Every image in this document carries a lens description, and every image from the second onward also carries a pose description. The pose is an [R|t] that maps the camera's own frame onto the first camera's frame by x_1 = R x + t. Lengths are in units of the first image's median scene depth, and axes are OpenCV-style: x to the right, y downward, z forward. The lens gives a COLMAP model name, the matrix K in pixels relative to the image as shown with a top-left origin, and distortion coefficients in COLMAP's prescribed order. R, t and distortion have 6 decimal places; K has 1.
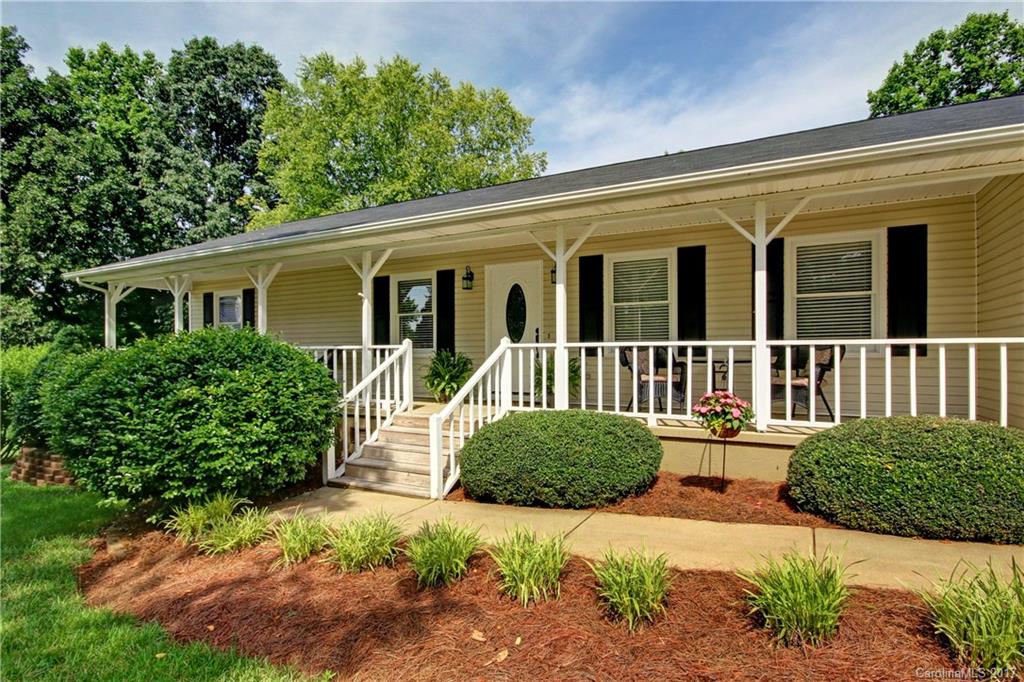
lens RADIAL K [[496.1, 0, 513.7], [0, 496.1, 341.5], [0, 0, 1]] dist [-0.002899, -0.002278]
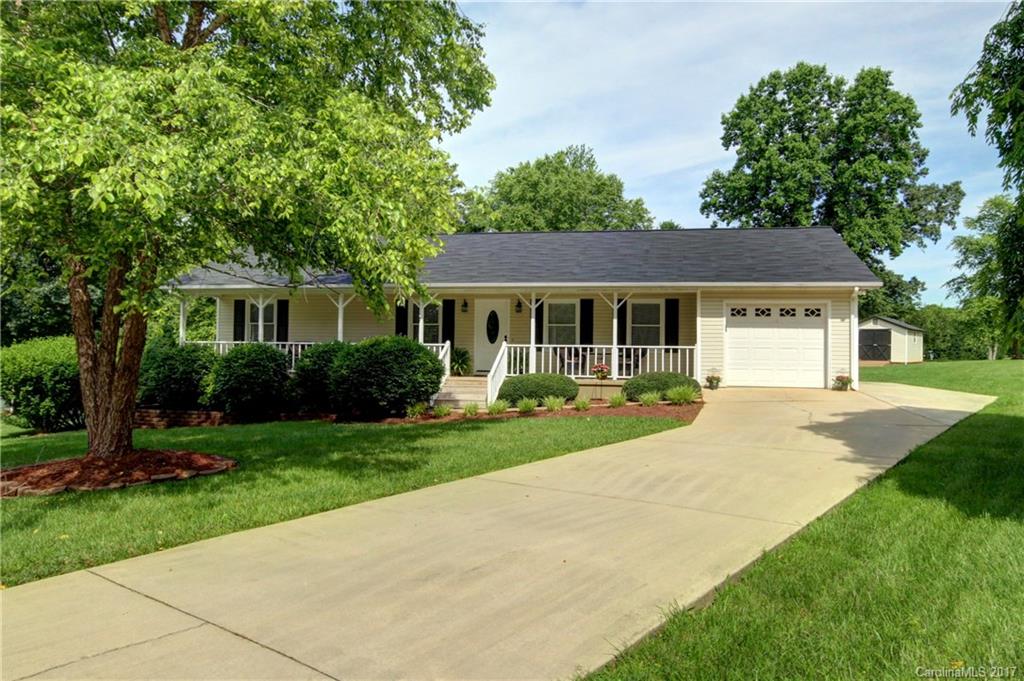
lens RADIAL K [[604.6, 0, 509.6], [0, 604.6, 339.0], [0, 0, 1]] dist [0.000323, 0.000229]
pose [[0.963884, 0.021710, 0.265435, -0.604259], [-0.022440, 0.999748, -0.000282, -0.016195], [-0.265374, -0.005685, 0.964129, -1.319455]]
